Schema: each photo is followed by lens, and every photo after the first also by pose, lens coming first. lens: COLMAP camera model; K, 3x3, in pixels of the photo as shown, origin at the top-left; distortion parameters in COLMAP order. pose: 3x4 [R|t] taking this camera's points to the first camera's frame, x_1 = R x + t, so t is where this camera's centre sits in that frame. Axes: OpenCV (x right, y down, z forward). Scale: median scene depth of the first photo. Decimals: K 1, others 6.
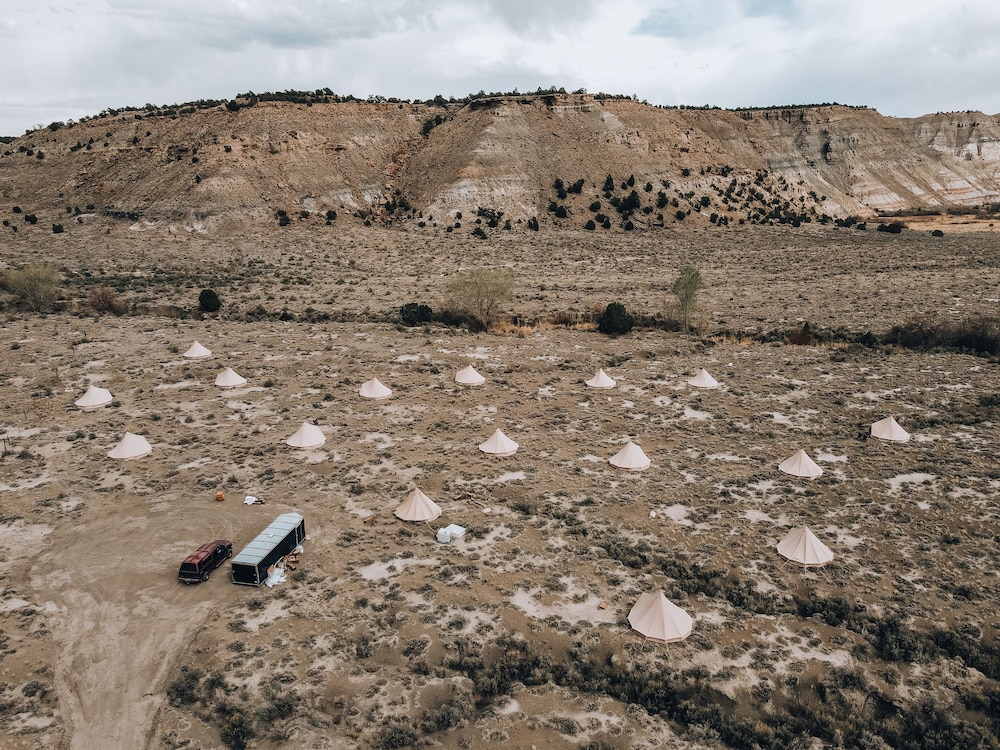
lens RADIAL K [[782.3, 0, 500.0], [0, 782.3, 375.0], [0, 0, 1]] dist [-0.007102, 0.042488]
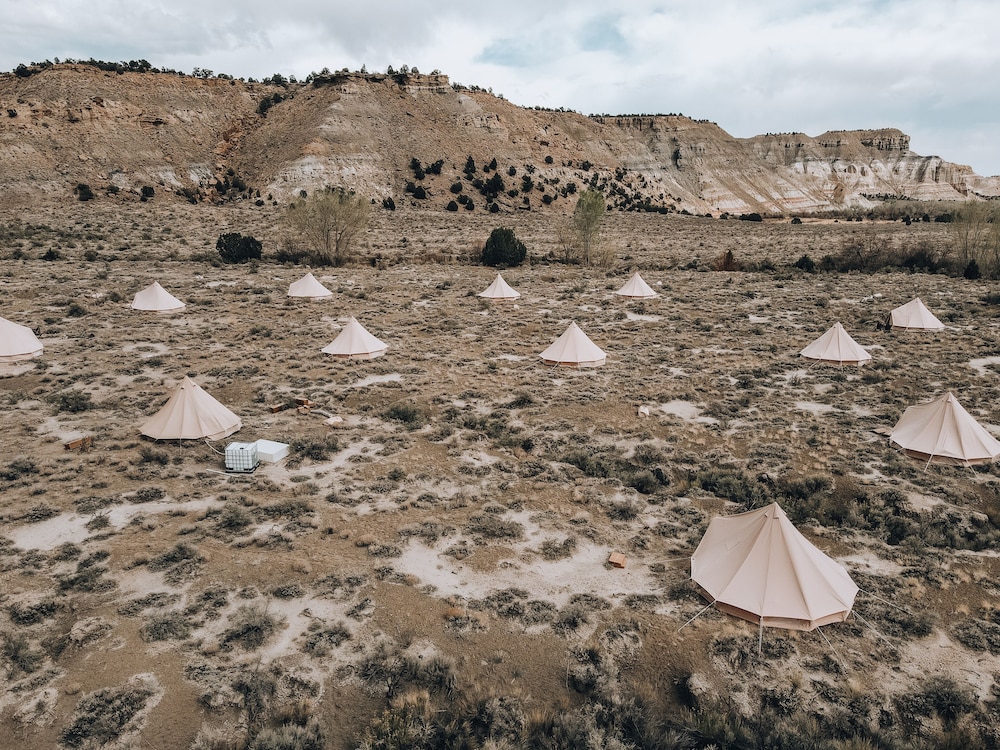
lens RADIAL K [[782.3, 0, 500.0], [0, 782.3, 375.0], [0, 0, 1]] dist [-0.007102, 0.042488]
pose [[0.983095, -0.034707, 0.179777, -0.000259], [0.041405, 0.998576, -0.033643, 0.038359], [-0.178354, 0.040518, 0.983132, 0.109984]]
